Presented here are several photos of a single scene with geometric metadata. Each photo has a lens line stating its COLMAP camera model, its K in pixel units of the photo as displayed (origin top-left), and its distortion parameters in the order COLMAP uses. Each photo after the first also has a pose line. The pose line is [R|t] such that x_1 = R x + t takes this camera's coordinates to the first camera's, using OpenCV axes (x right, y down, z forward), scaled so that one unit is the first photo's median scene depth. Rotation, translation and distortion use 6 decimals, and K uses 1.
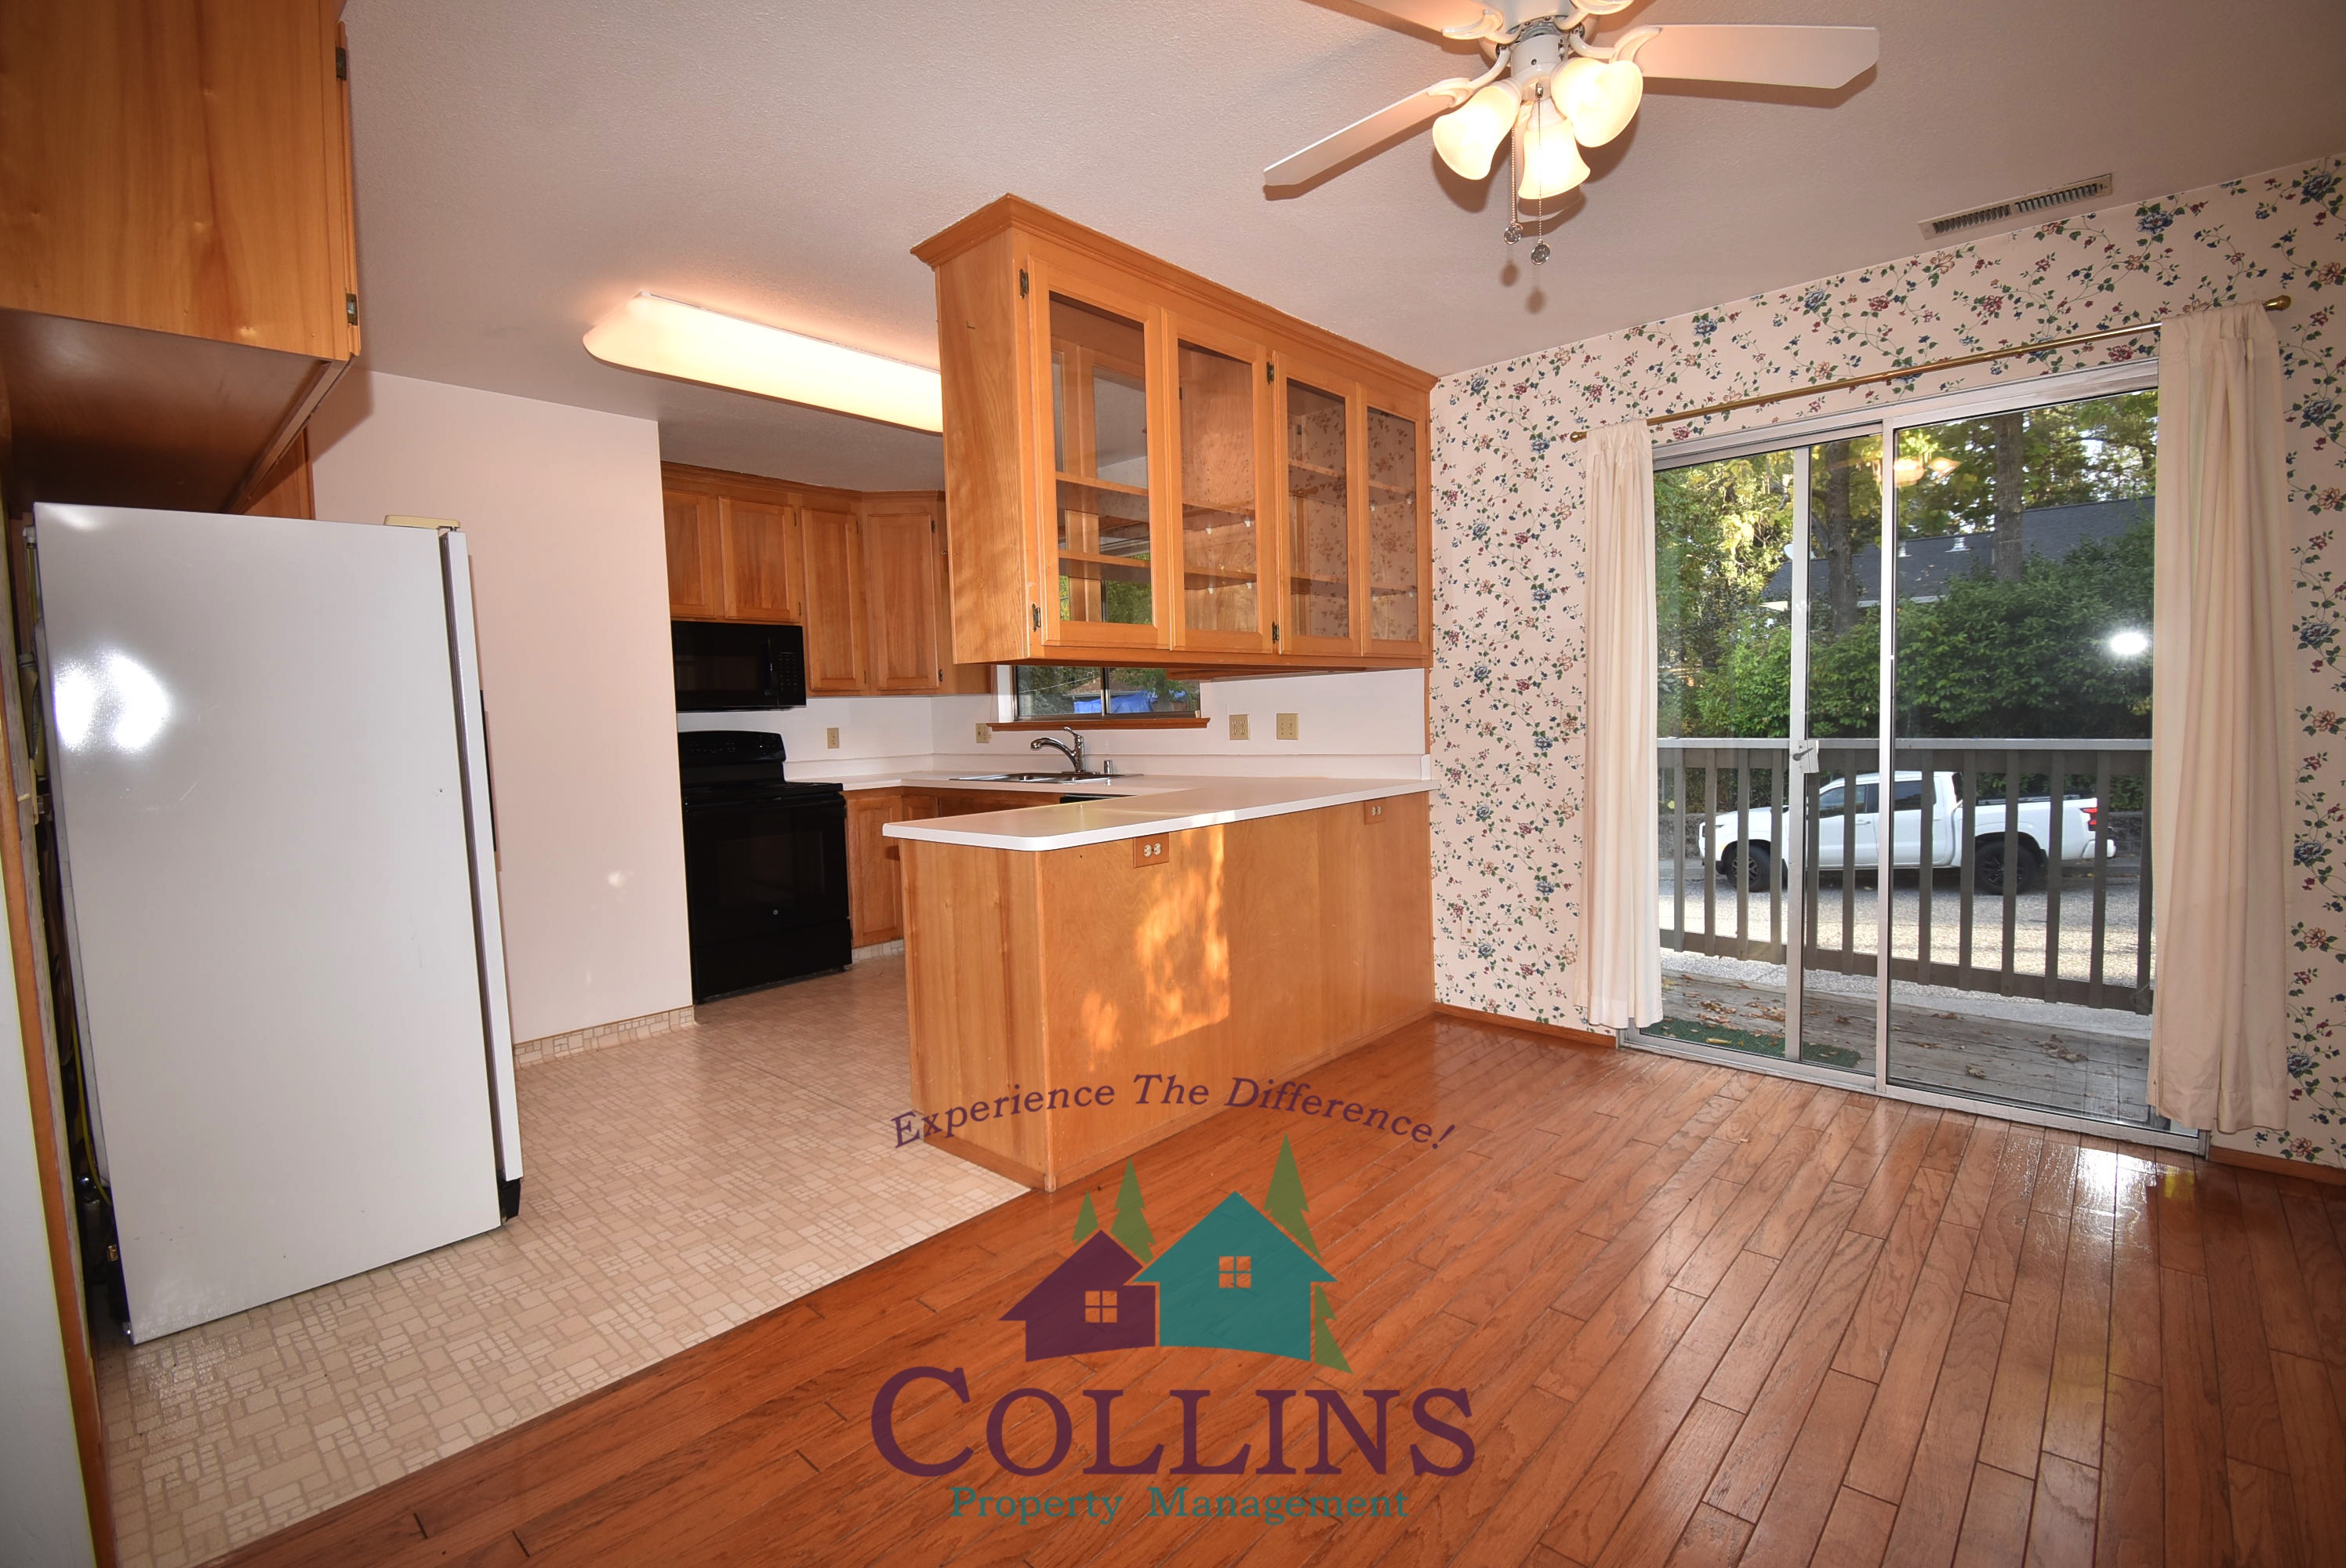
lens RADIAL K [[1051.3, 0, 1167.1], [0, 1051.3, 784.1], [0, 0, 1]] dist [-0.000494, -0.000685]
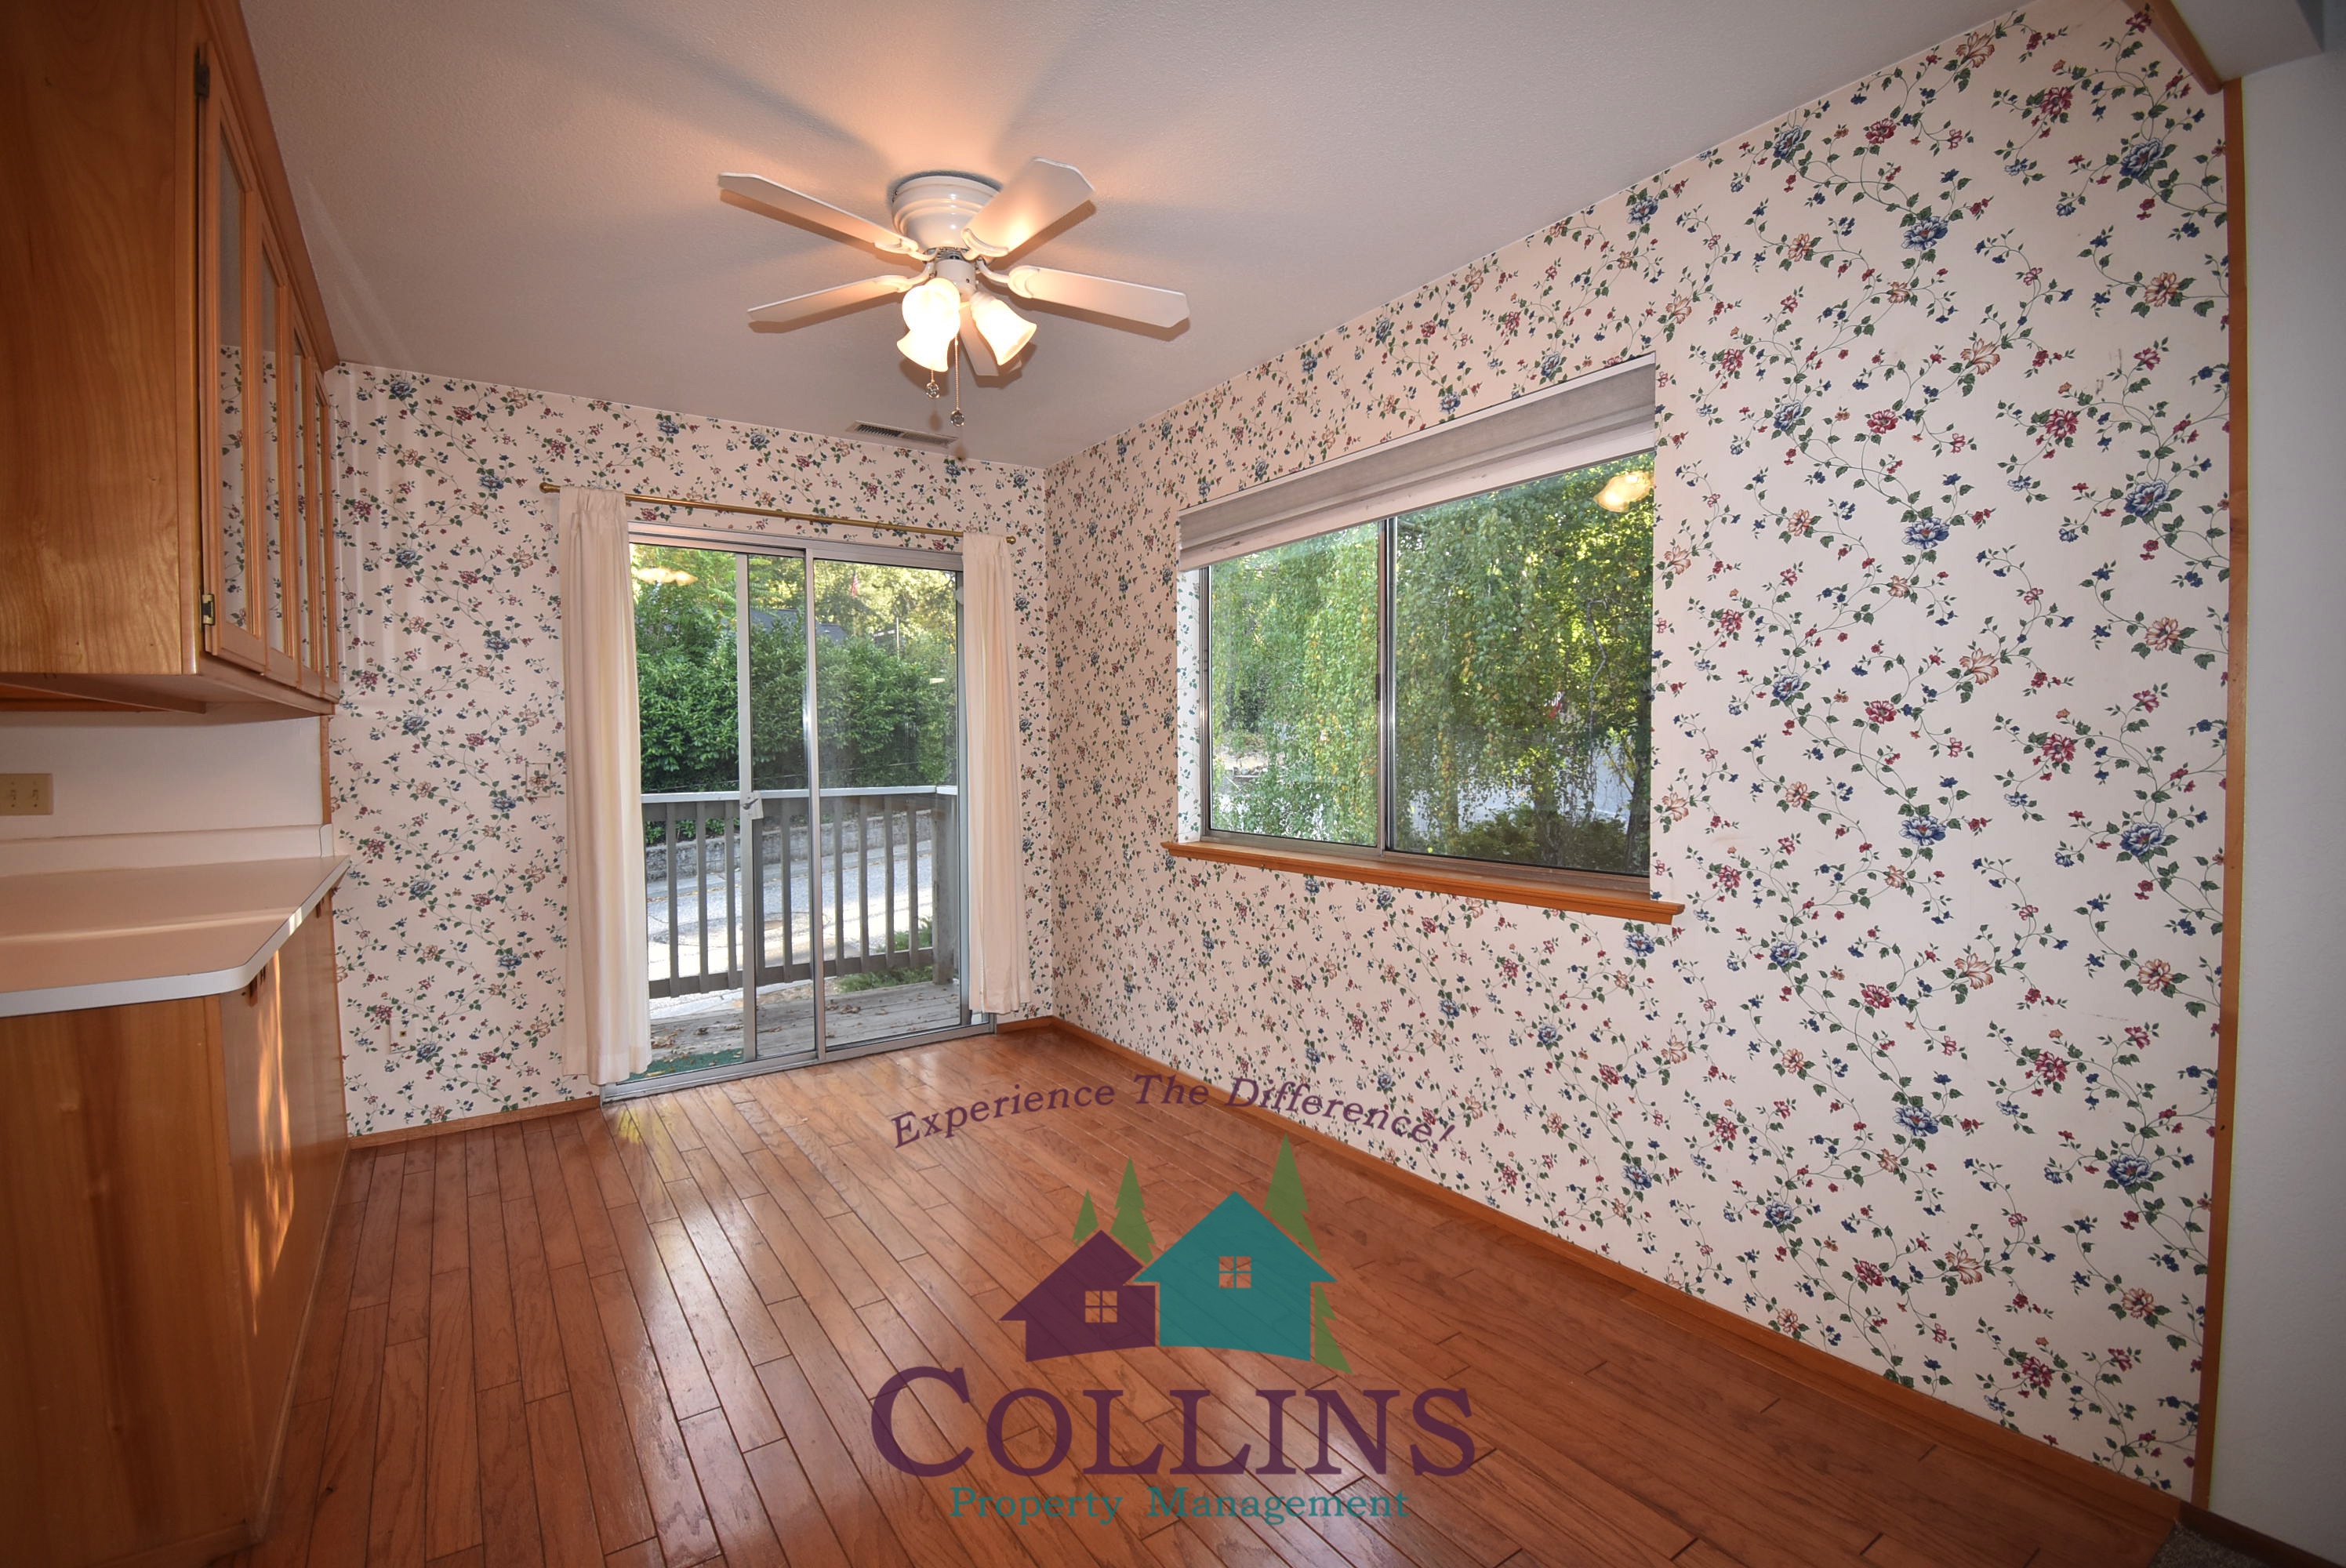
lens RADIAL K [[1051.3, 0, 1169.9], [0, 1051.3, 781.3], [0, 0, 1]] dist [-0.000494, -0.000685]
pose [[0.219251, -0.016891, 0.975522, -0.422864], [0.066384, 0.997791, 0.002357, -0.023311], [-0.973408, 0.064243, 0.219888, 0.234228]]
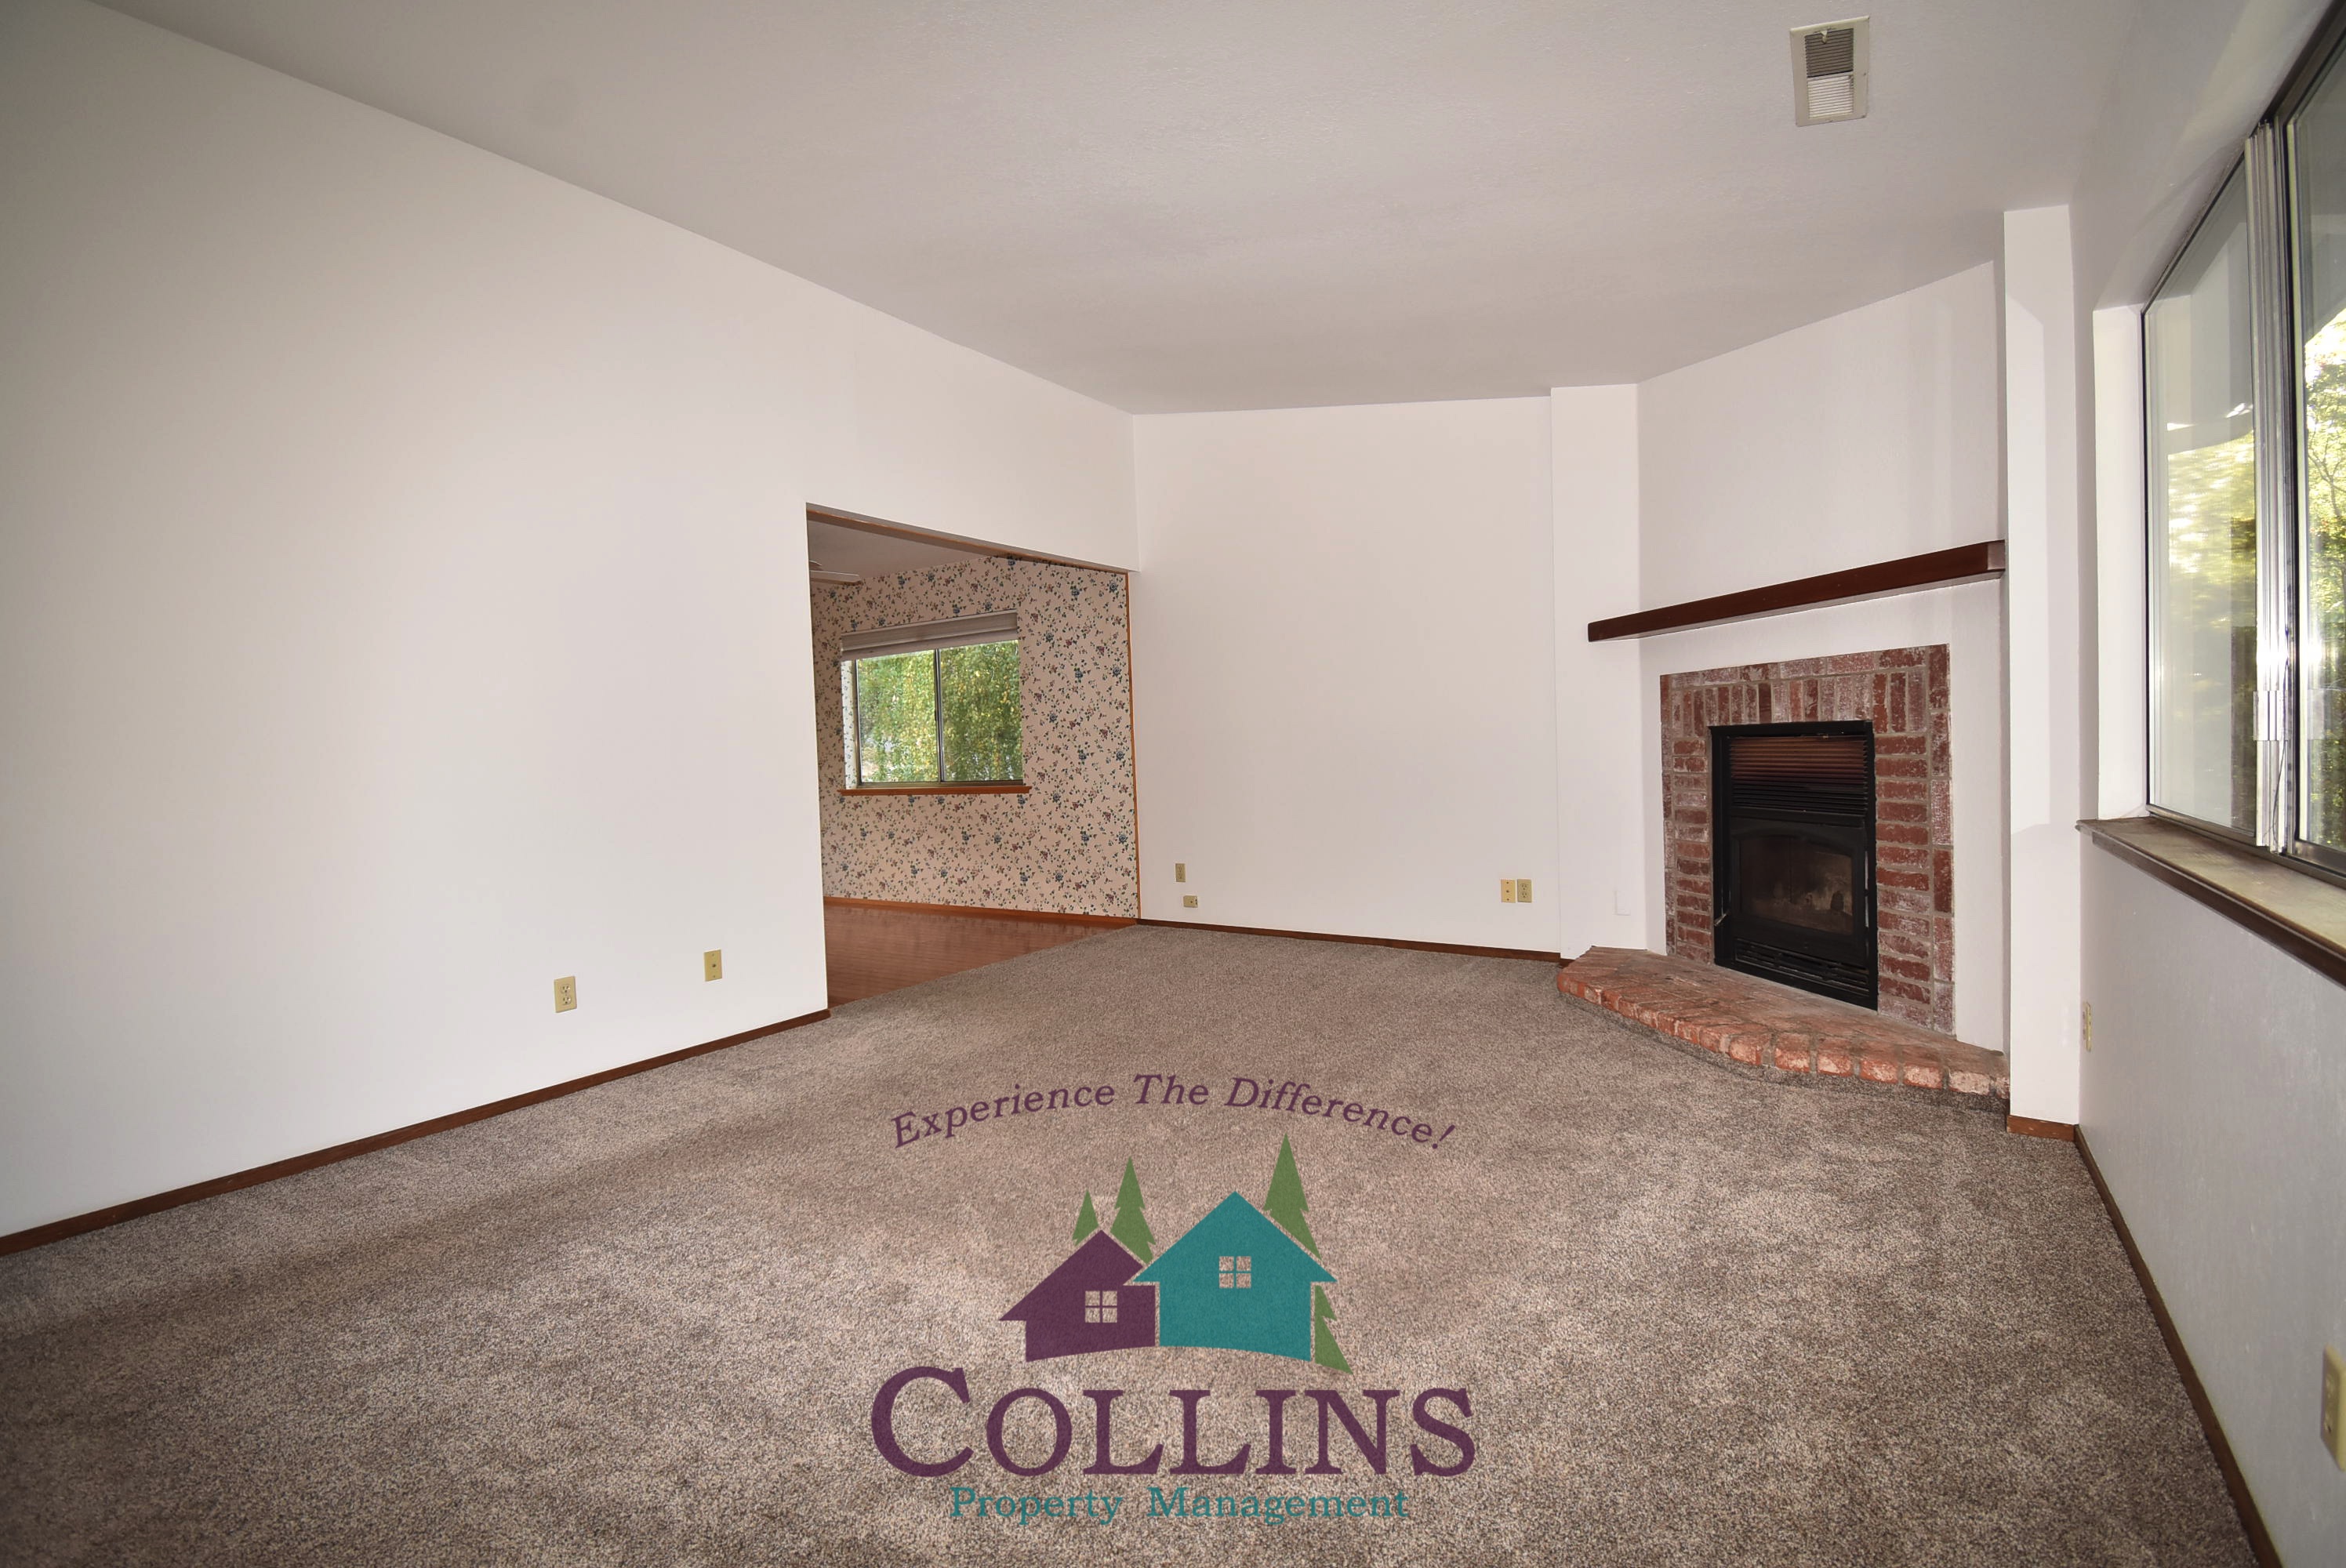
lens RADIAL K [[1051.3, 0, 1181.1], [0, 1051.3, 777.4], [0, 0, 1]] dist [-0.000494, -0.000685]
pose [[-0.161163, -0.003075, 0.986923, -2.059597], [0.100399, 0.994756, 0.019494, 0.062902], [-0.981808, 0.102228, -0.160009, 0.087293]]
